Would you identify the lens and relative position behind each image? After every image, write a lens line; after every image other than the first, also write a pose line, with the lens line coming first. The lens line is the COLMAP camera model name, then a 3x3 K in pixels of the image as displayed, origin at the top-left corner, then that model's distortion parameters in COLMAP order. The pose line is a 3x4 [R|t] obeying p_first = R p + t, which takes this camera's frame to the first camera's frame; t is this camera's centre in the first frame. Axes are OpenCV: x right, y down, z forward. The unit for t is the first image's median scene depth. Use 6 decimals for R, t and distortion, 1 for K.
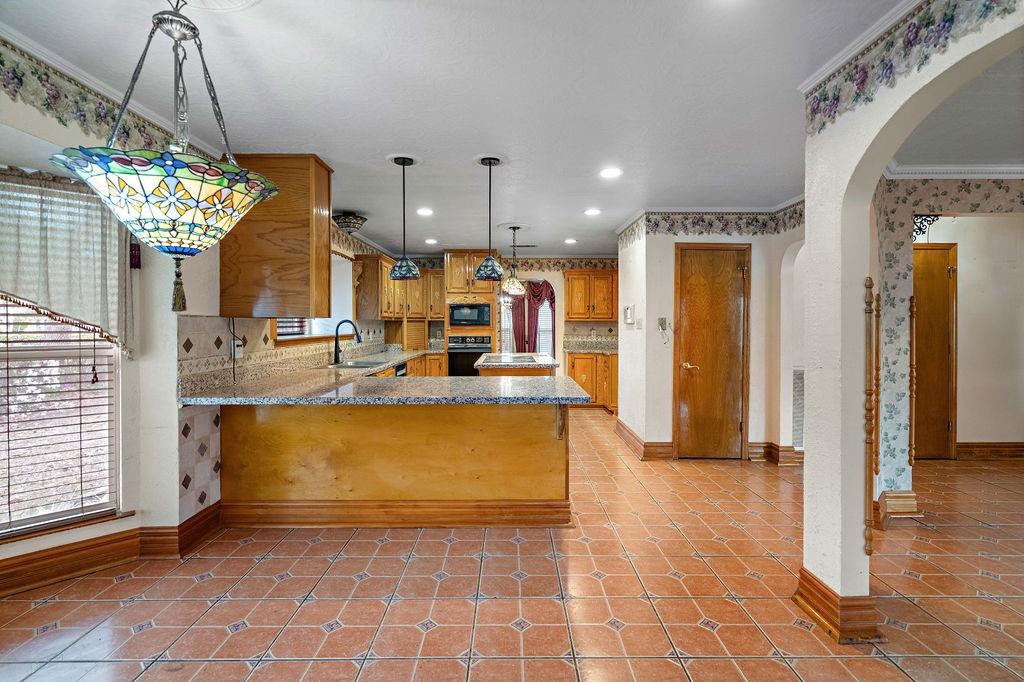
lens RADIAL K [[483.4, 0, 516.5], [0, 483.4, 326.1], [0, 0, 1]] dist [0.001211, 0.000367]
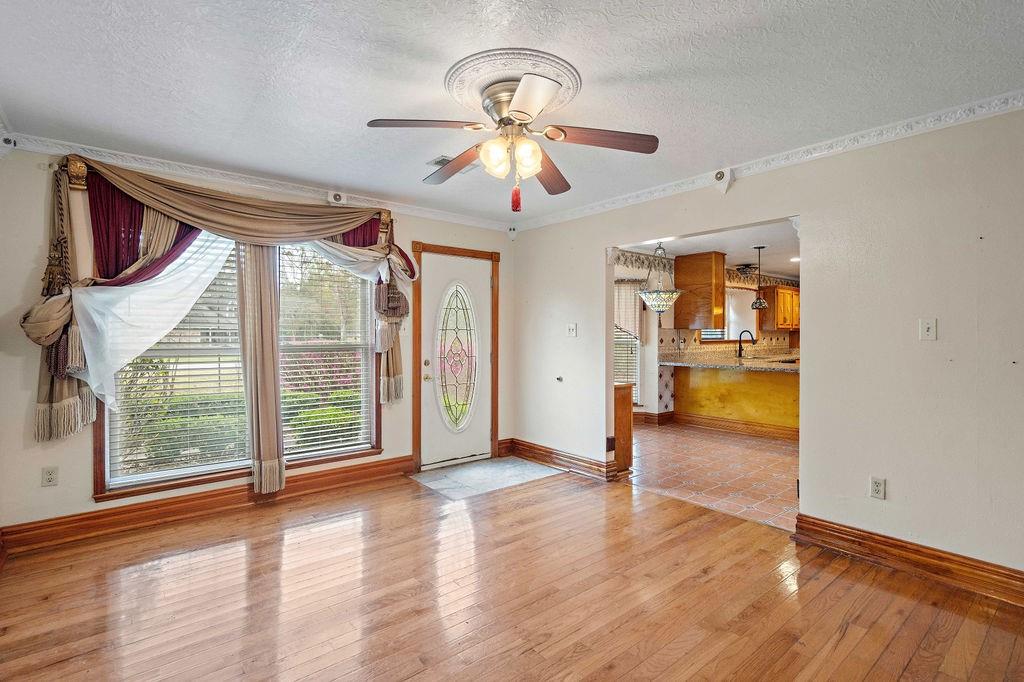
lens RADIAL K [[492.6, 0, 512.0], [0, 492.6, 336.0], [0, 0, 1]] dist [-0.001615, 0.000320]
pose [[0.629477, 0.005890, -0.776996, 0.691396], [-0.007319, 0.999972, 0.001651, 0.014444], [0.776984, 0.004648, 0.629503, -1.024869]]
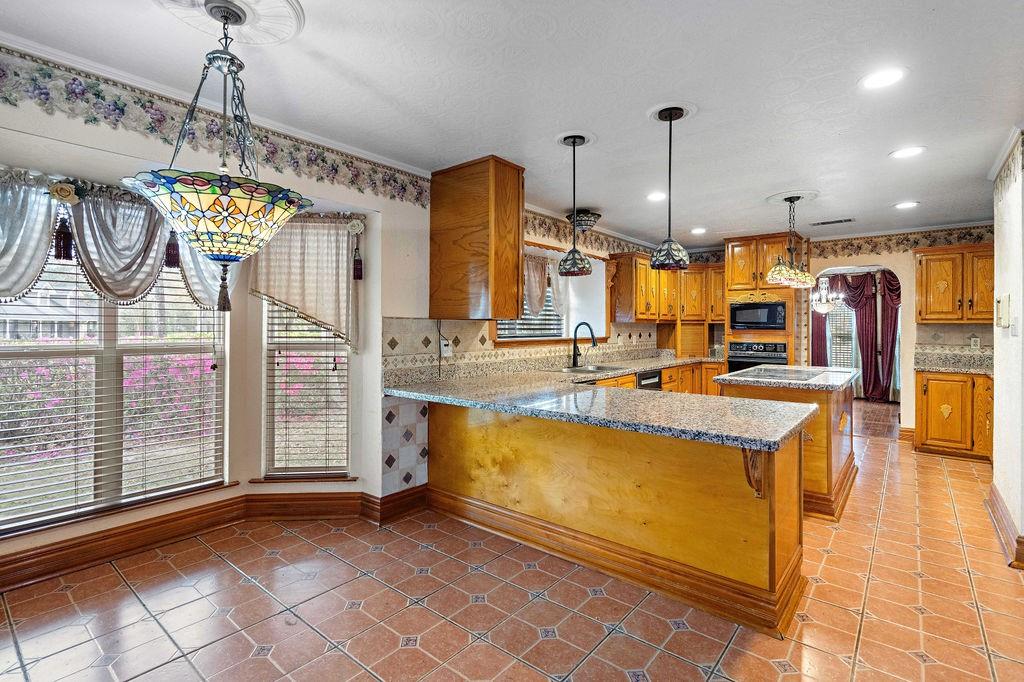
lens RADIAL K [[488.2, 0, 514.1], [0, 488.2, 325.9], [0, 0, 1]] dist [-0.001157, -0.000043]
pose [[0.767154, 0.001764, -0.641461, 0.264129], [-0.007585, 0.999951, -0.006321, 0.002674], [0.641419, 0.009715, 0.767130, 0.262312]]
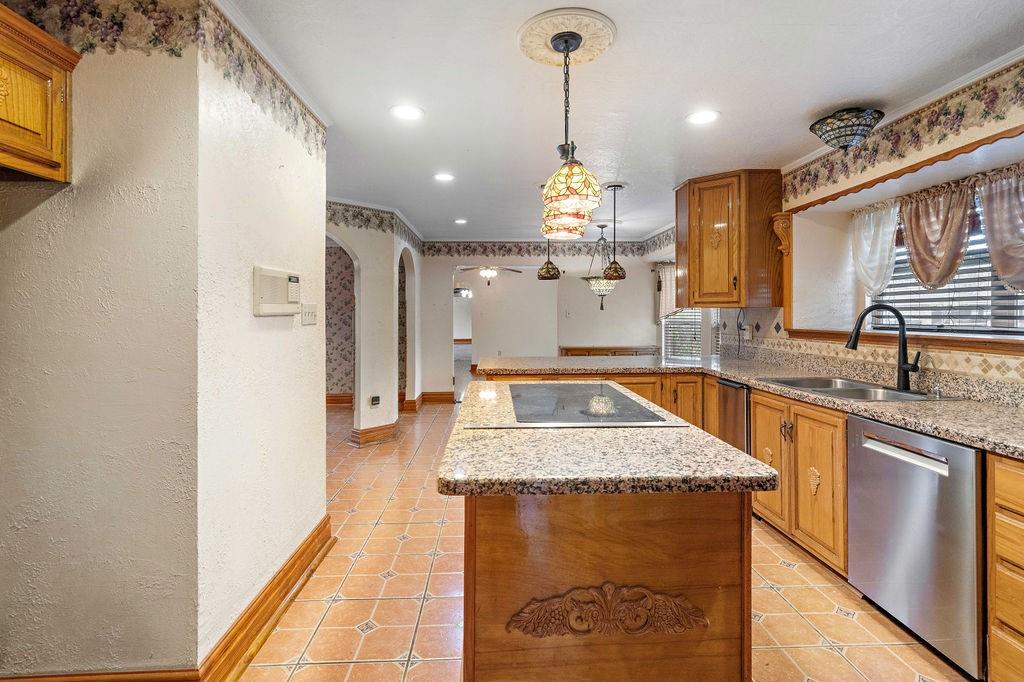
lens RADIAL K [[487.7, 0, 511.8], [0, 487.7, 312.1], [0, 0, 1]] dist [0.000087, 0.000030]
pose [[-0.999675, 0.002966, -0.025311, 0.079083], [0.002905, 0.999993, 0.002471, -0.011510], [0.025319, 0.002396, -0.999677, 2.389625]]
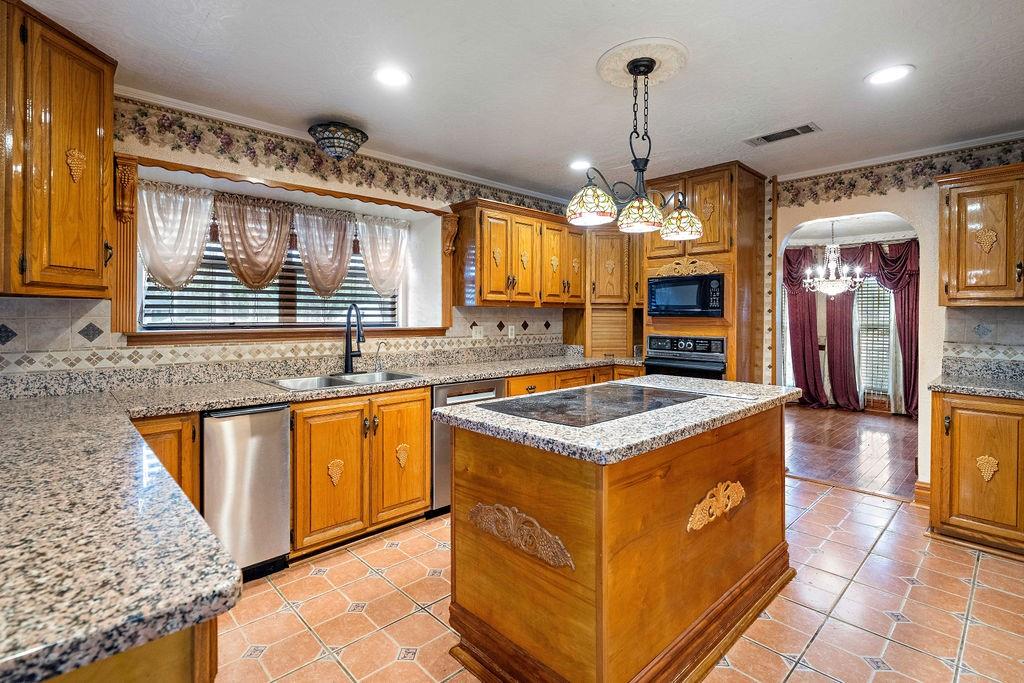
lens RADIAL K [[493.6, 0, 511.0], [0, 493.6, 314.2], [0, 0, 1]] dist [-0.000601, 0.000026]
pose [[0.681411, 0.001510, -0.731900, 0.384792], [-0.009984, 0.999924, -0.007232, 0.003839], [0.731833, 0.012235, 0.681374, 1.142735]]
